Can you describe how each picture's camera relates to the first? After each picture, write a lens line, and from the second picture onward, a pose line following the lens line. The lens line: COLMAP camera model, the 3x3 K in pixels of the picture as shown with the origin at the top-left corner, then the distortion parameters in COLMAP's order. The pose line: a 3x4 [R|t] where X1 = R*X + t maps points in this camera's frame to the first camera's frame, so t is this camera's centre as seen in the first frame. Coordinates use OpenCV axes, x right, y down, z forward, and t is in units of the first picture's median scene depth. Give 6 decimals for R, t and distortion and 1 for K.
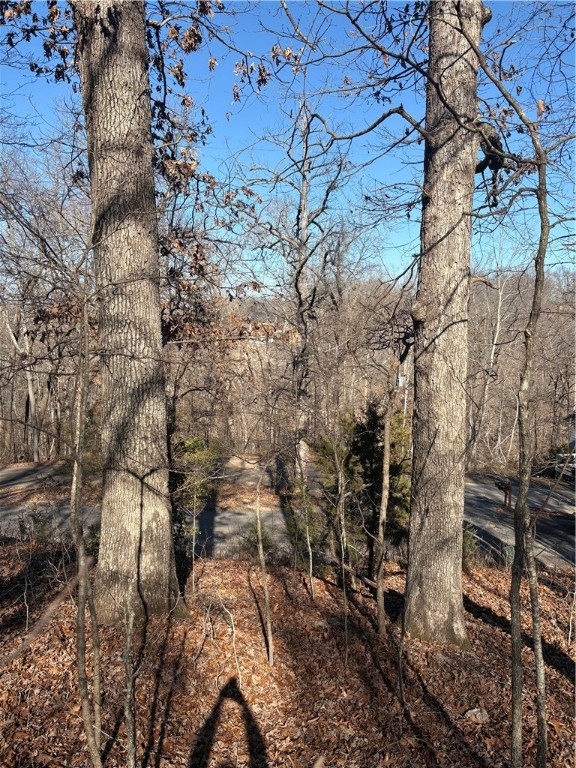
lens RADIAL K [[577.4, 0, 283.2], [0, 577.4, 380.8], [0, 0, 1]] dist [0.029865, -0.015634]
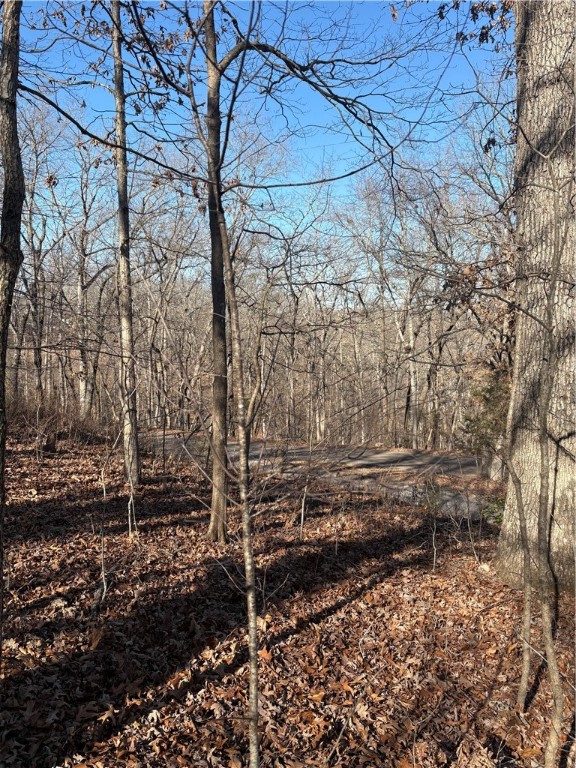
lens RADIAL K [[577.4, 0, 282.3], [0, 577.4, 383.5], [0, 0, 1]] dist [0.029865, -0.015634]
pose [[0.811722, 0.046528, -0.582187, -0.066757], [-0.046691, 0.998801, 0.014724, 0.084151], [0.582174, 0.015231, 0.812921, -0.003460]]
